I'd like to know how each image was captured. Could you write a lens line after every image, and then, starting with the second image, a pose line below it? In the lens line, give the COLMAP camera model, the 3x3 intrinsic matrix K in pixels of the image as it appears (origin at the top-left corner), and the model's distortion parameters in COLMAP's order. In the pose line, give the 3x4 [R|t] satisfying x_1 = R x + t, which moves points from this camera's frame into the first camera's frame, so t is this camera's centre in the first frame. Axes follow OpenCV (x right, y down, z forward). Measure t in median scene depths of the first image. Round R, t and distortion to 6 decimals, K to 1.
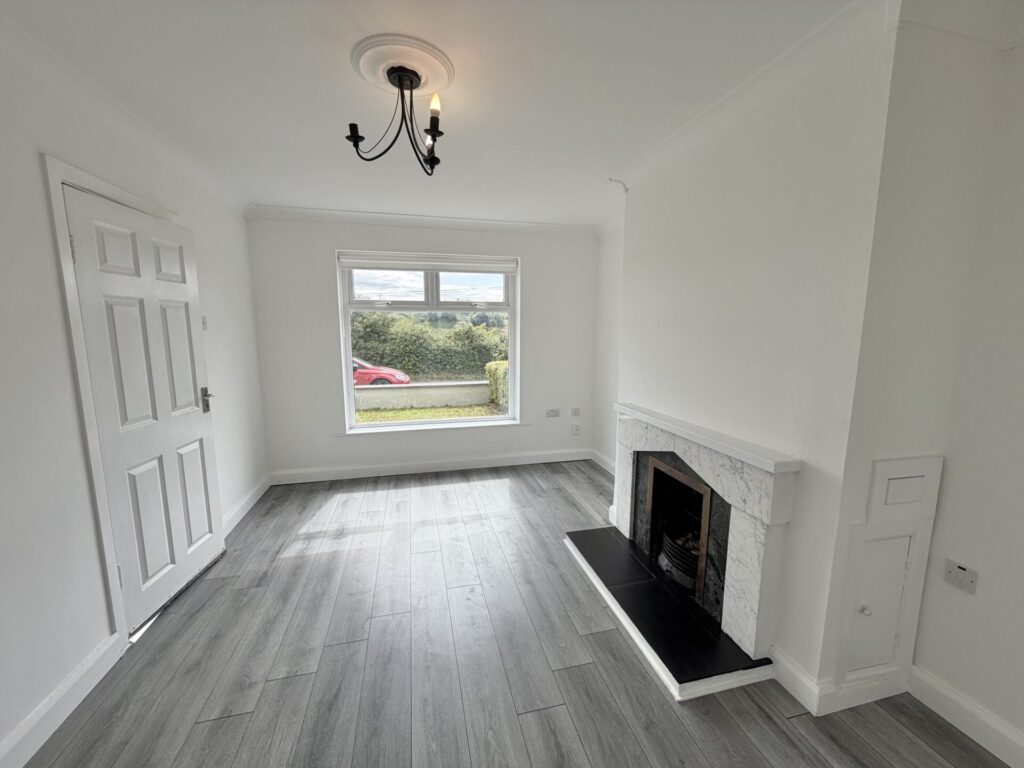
lens RADIAL K [[408.0, 0, 508.8], [0, 408.0, 383.4], [0, 0, 1]] dist [-0.000084, 0.000497]
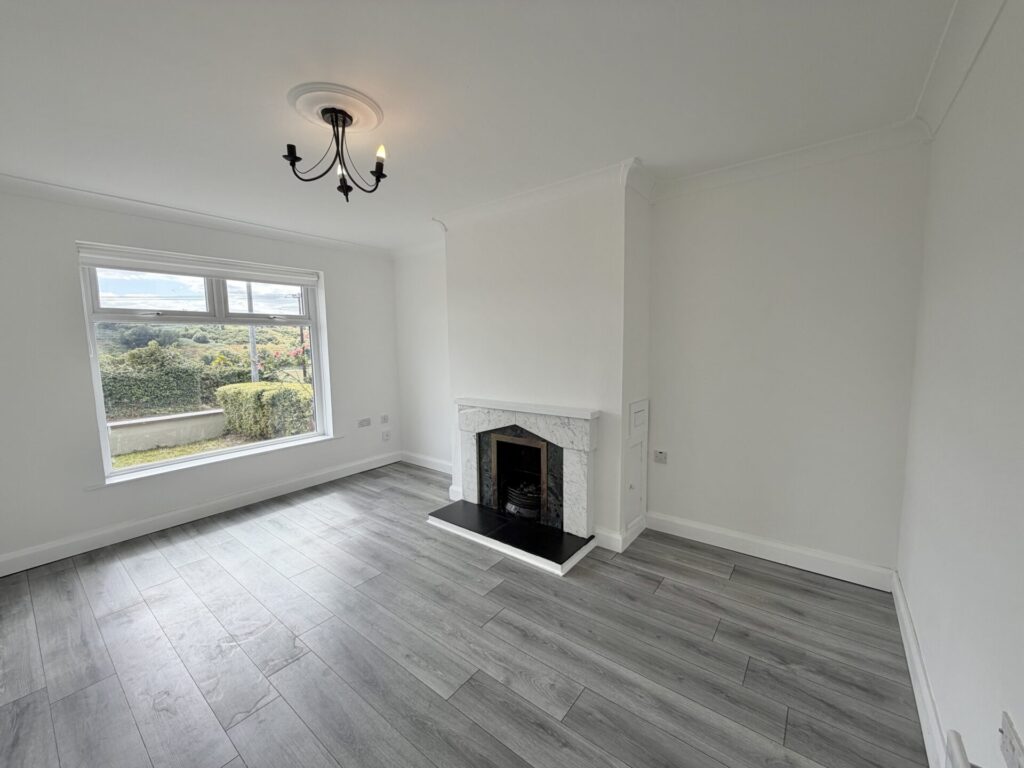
lens RADIAL K [[408.0, 0, 508.8], [0, 408.0, 383.4], [0, 0, 1]] dist [-0.000084, 0.000497]
pose [[0.785673, -0.076900, 0.613844, -0.396022], [0.101853, 0.994783, -0.005741, 0.027941], [-0.610200, 0.067032, 0.789407, -0.087798]]
